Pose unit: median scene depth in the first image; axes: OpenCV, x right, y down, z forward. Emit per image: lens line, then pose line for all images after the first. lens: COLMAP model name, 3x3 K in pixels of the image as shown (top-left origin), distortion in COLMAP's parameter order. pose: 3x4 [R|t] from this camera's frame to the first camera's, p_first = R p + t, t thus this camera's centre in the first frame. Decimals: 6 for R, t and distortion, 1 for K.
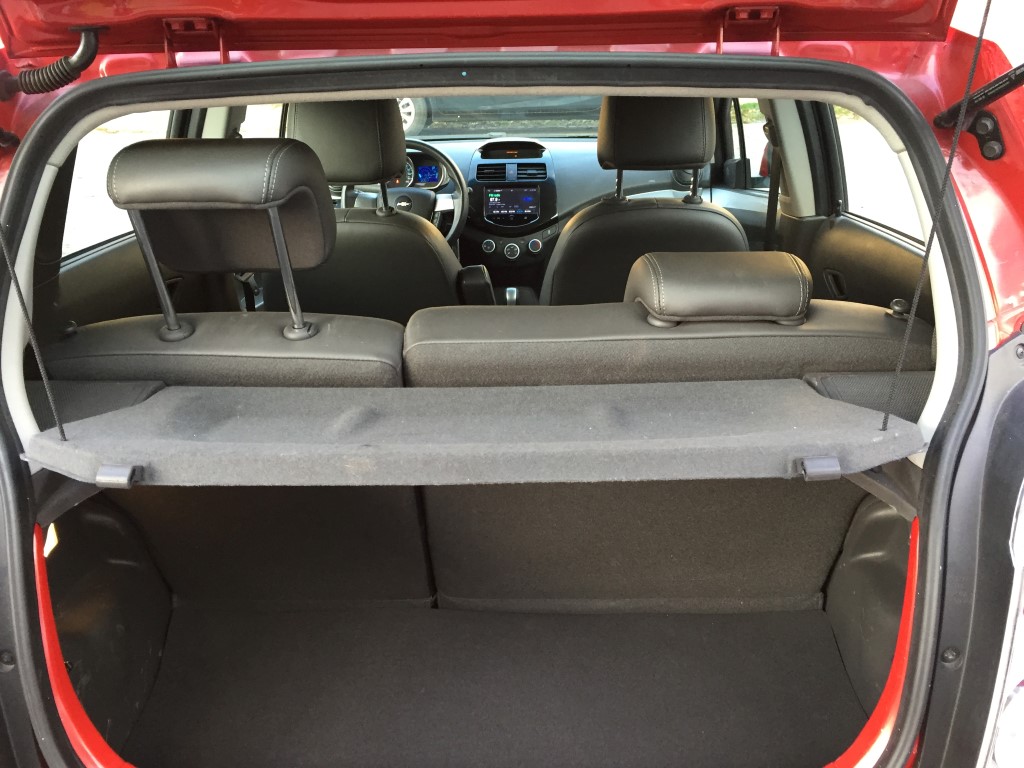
lens RADIAL K [[823.9, 0, 513.9], [0, 823.9, 382.1], [0, 0, 1]] dist [0.058865, -0.075390]
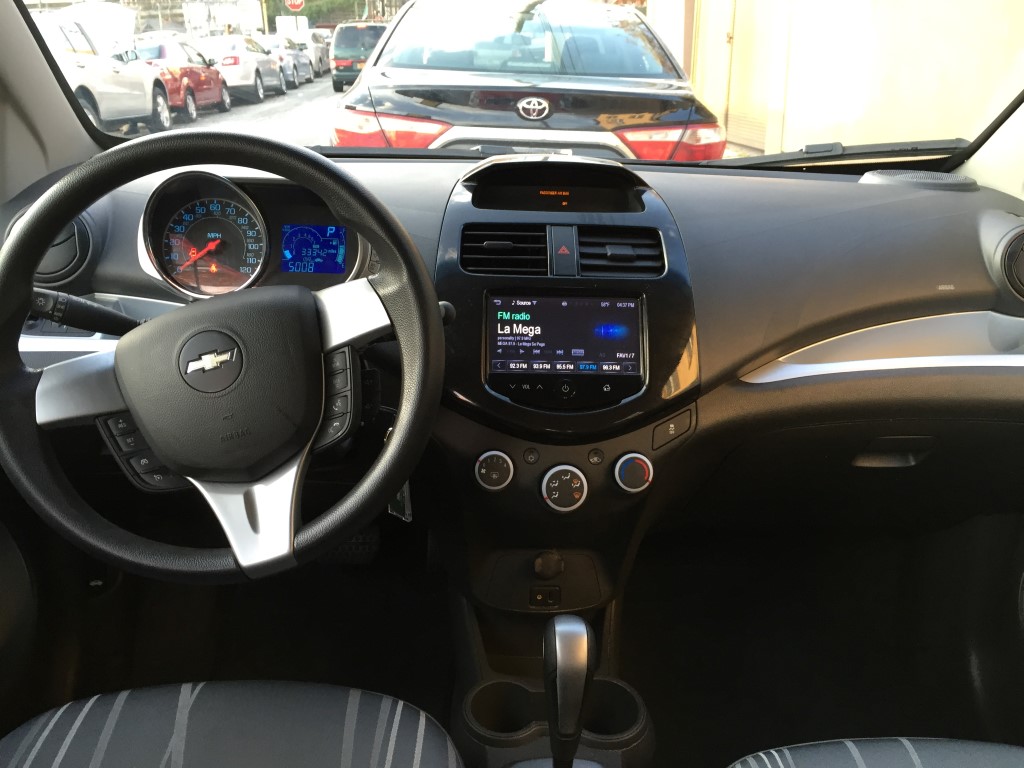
lens RADIAL K [[823.9, 0, 510.1], [0, 823.9, 384.9], [0, 0, 1]] dist [0.058865, -0.075390]
pose [[0.996865, 0.024746, 0.075156, -0.049384], [-0.021398, 0.998756, -0.045037, -0.182500], [-0.076177, 0.043288, 0.996154, 0.663812]]
